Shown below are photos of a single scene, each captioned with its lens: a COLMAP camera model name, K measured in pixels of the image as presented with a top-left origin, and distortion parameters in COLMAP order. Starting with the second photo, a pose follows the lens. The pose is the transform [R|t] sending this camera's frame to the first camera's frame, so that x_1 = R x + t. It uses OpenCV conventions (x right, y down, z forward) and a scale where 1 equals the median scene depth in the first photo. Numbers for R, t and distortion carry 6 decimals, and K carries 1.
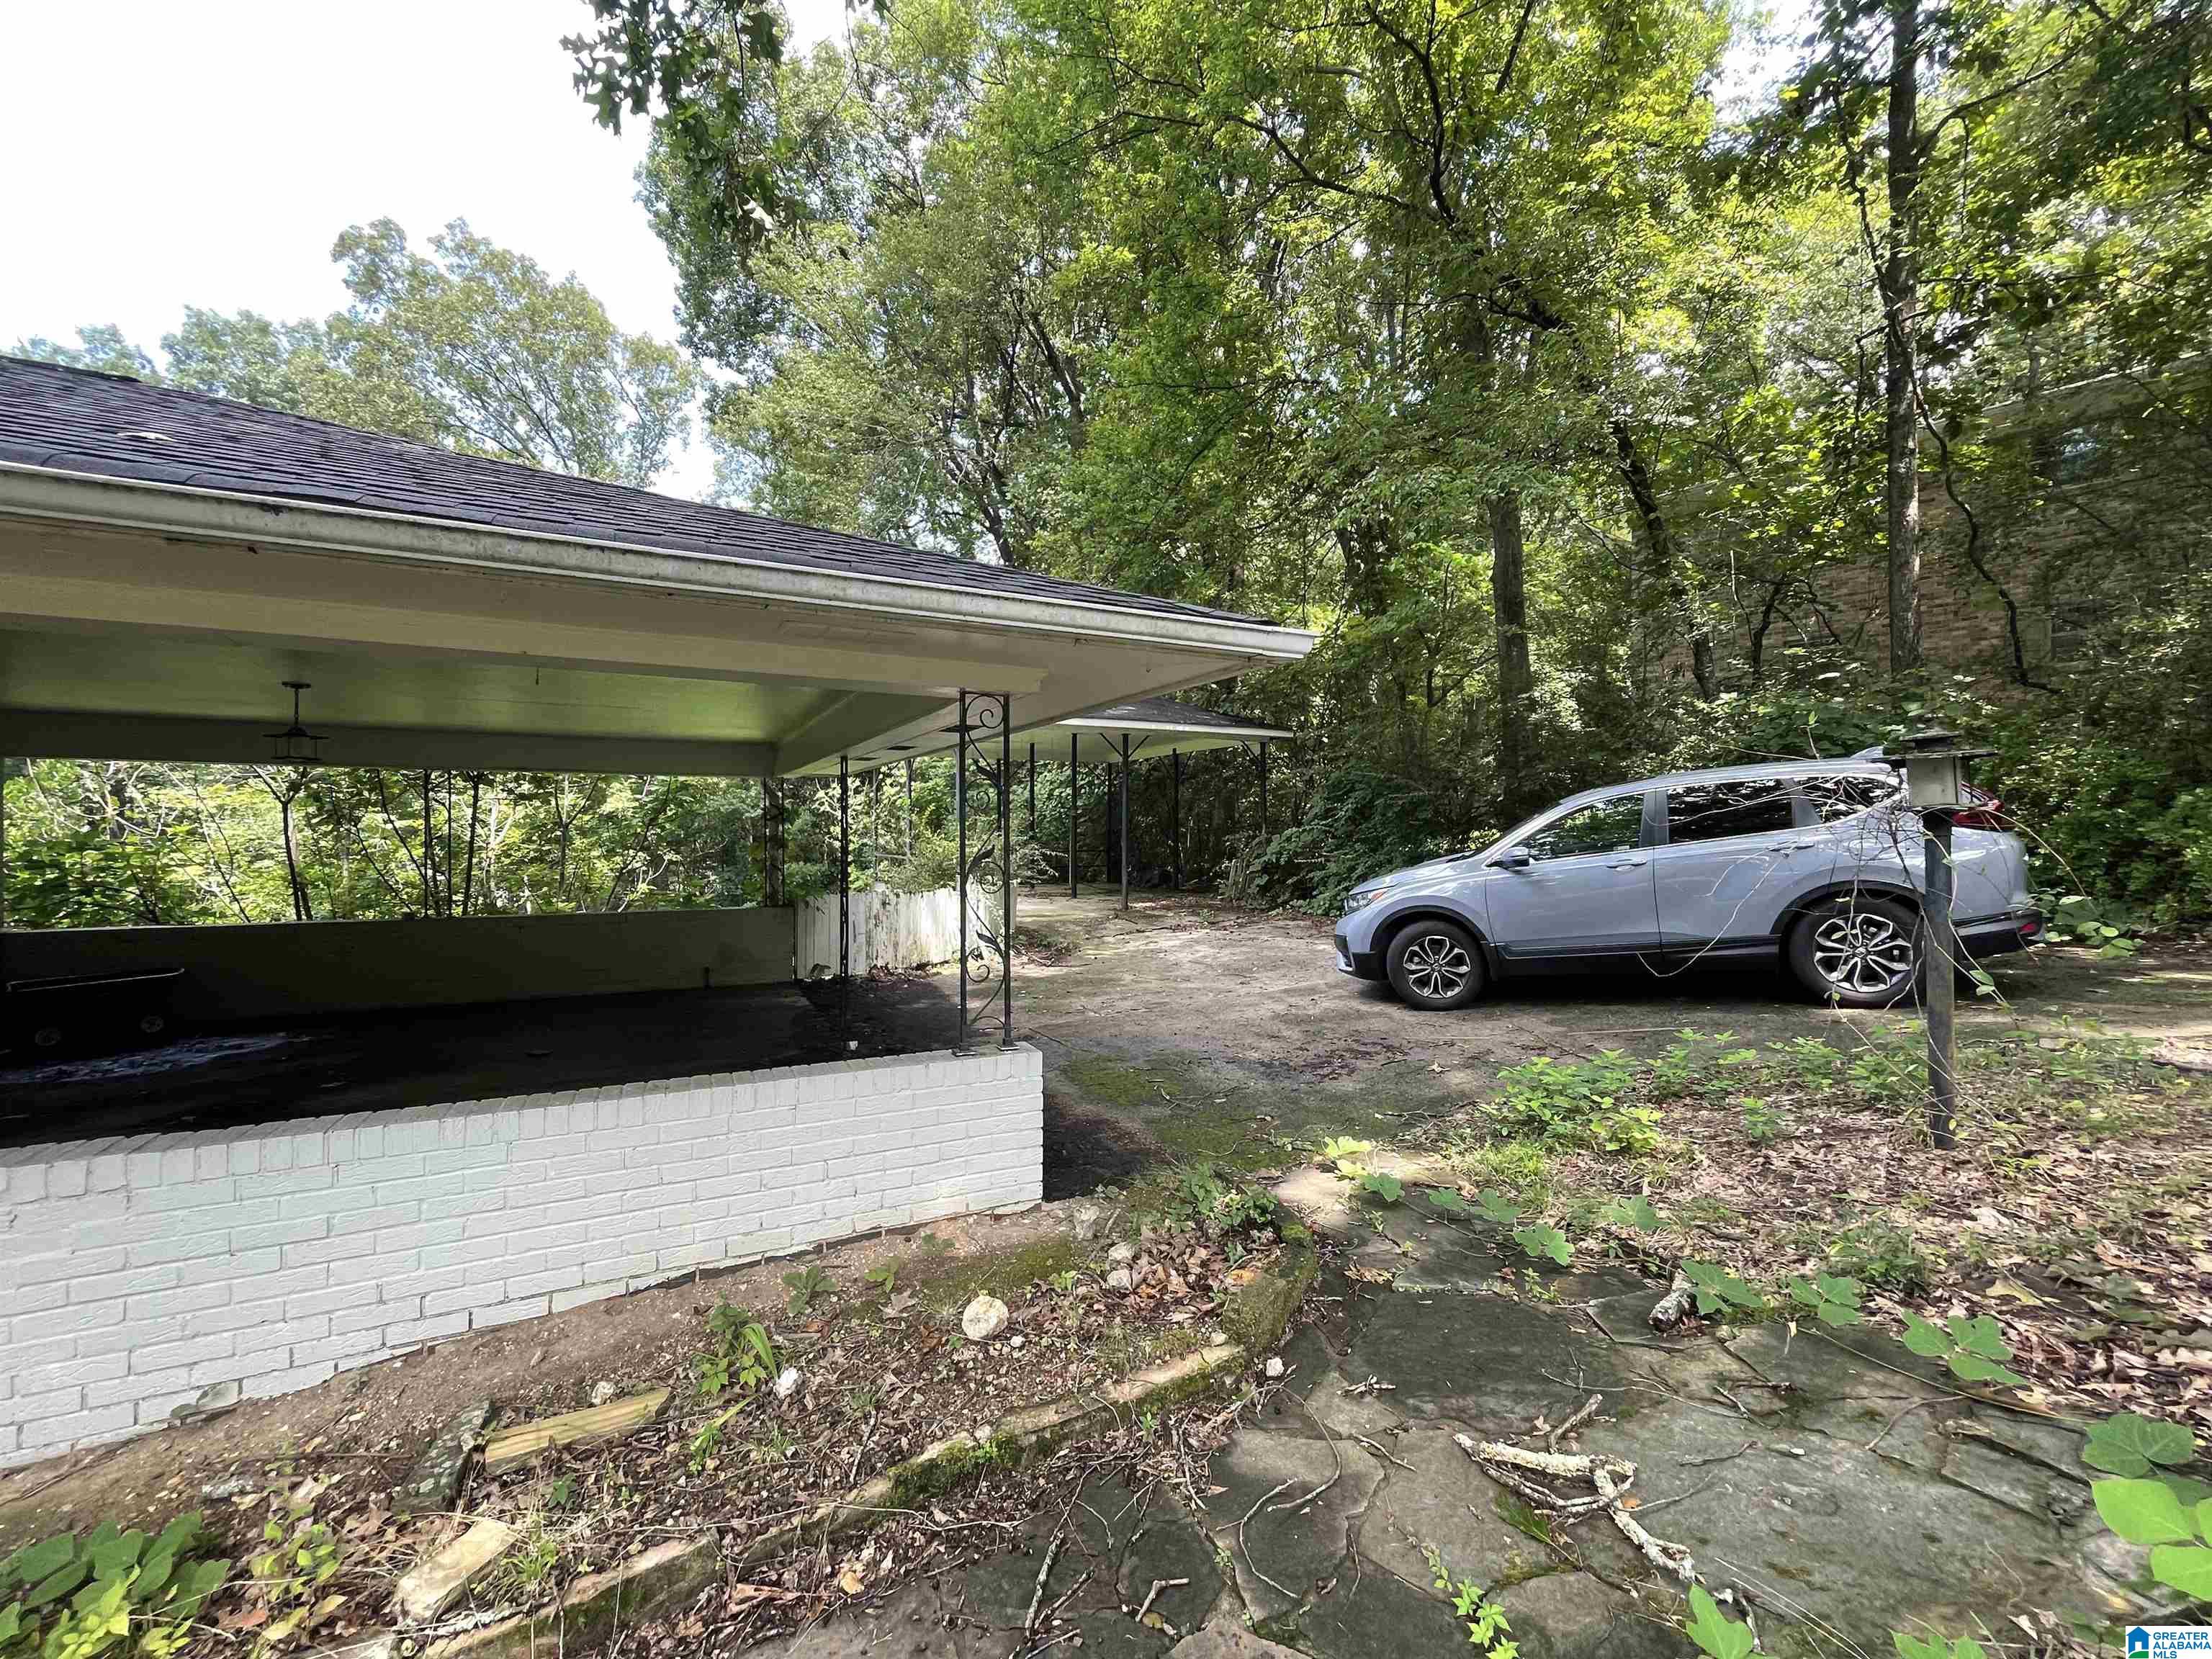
lens RADIAL K [[887.2, 0, 1095.9], [0, 887.2, 822.0], [0, 0, 1]] dist [-0.002214, 0.000484]
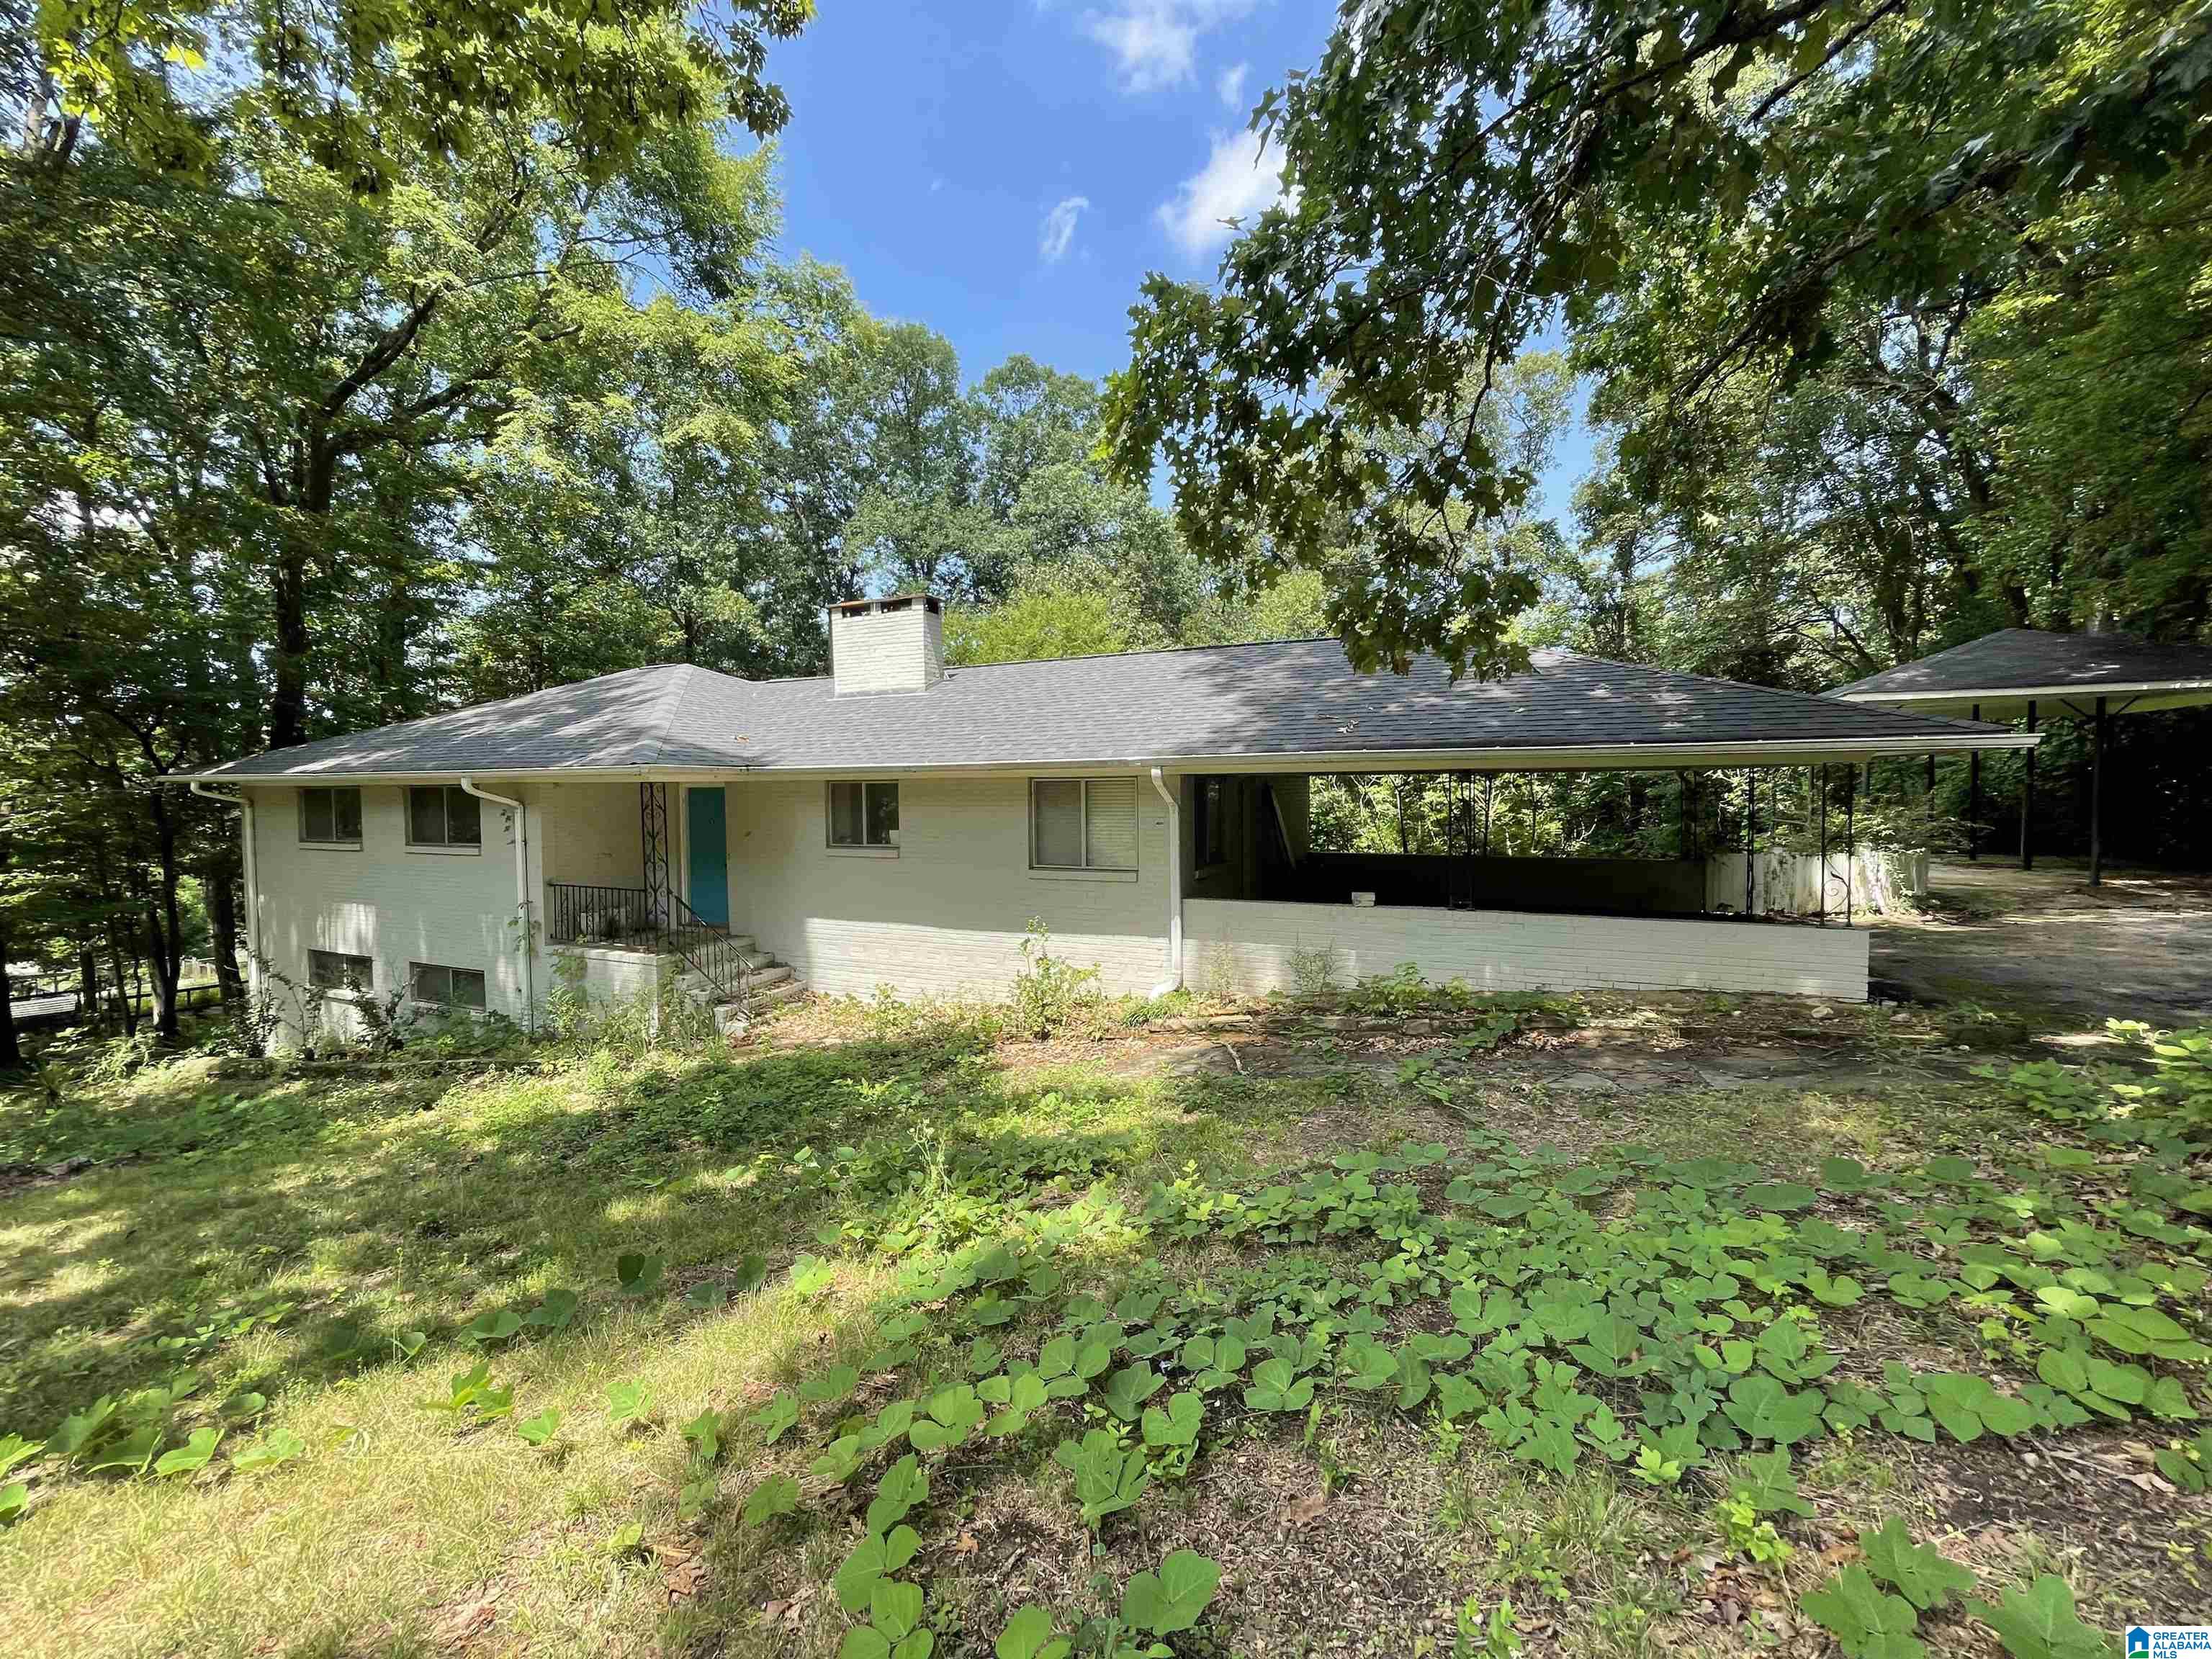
lens RADIAL K [[893.4, 0, 1099.4], [0, 893.4, 819.2], [0, 0, 1]] dist [-0.000866, 0.000083]
pose [[0.630230, 0.022114, -0.776094, 0.126349], [0.018344, 0.998891, 0.043359, -0.040322], [0.776192, -0.041563, 0.629125, -0.518939]]
